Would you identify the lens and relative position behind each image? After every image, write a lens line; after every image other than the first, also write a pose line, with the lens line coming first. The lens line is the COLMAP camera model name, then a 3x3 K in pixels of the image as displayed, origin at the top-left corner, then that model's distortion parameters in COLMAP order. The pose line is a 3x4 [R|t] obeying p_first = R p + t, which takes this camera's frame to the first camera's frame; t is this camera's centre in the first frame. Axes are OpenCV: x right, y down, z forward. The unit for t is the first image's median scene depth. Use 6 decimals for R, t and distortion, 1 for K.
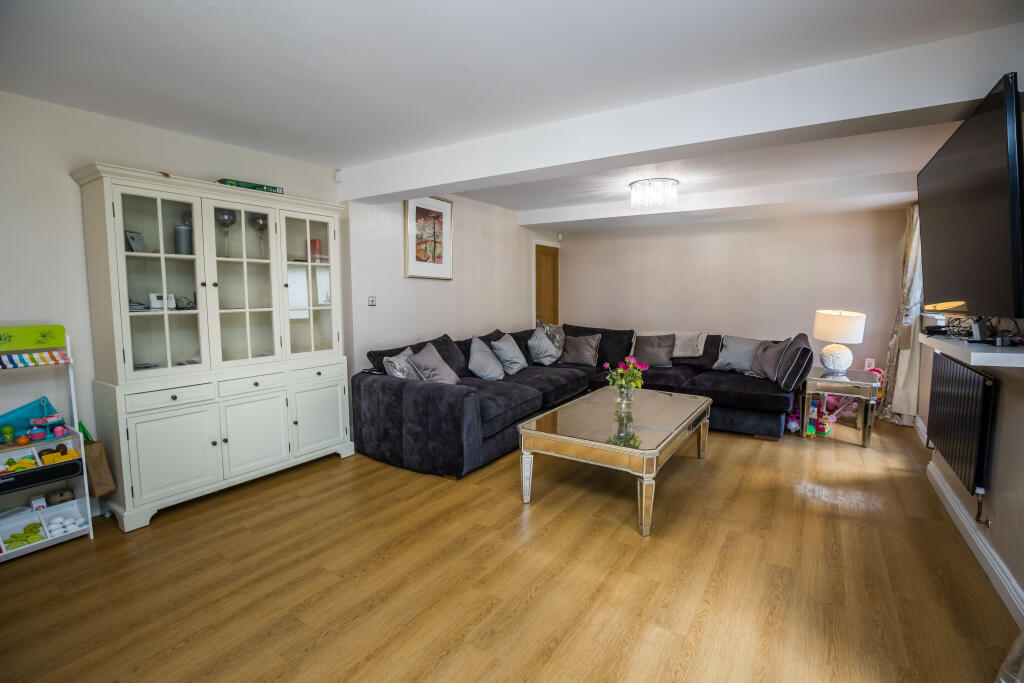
lens RADIAL K [[472.6, 0, 518.4], [0, 472.6, 337.6], [0, 0, 1]] dist [-0.015027, 0.000683]
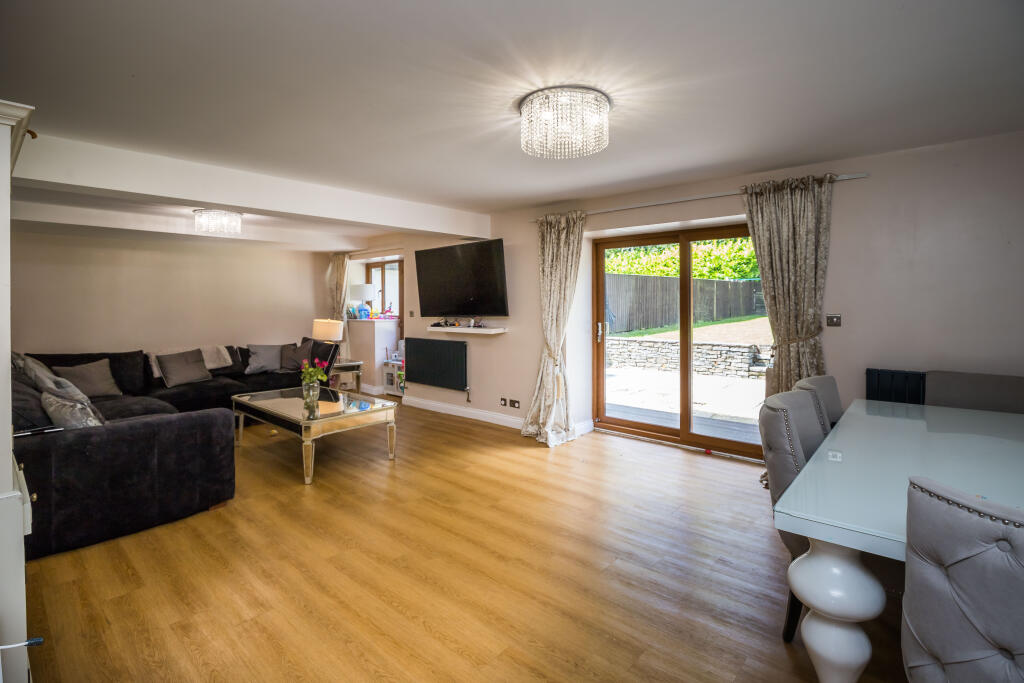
lens RADIAL K [[472.6, 0, 518.4], [0, 472.6, 337.6], [0, 0, 1]] dist [-0.015027, 0.000683]
pose [[0.132415, -0.071306, 0.988626, -0.683159], [0.101542, 0.993137, 0.058031, -0.023847], [-0.985979, 0.092703, 0.138747, 0.168835]]
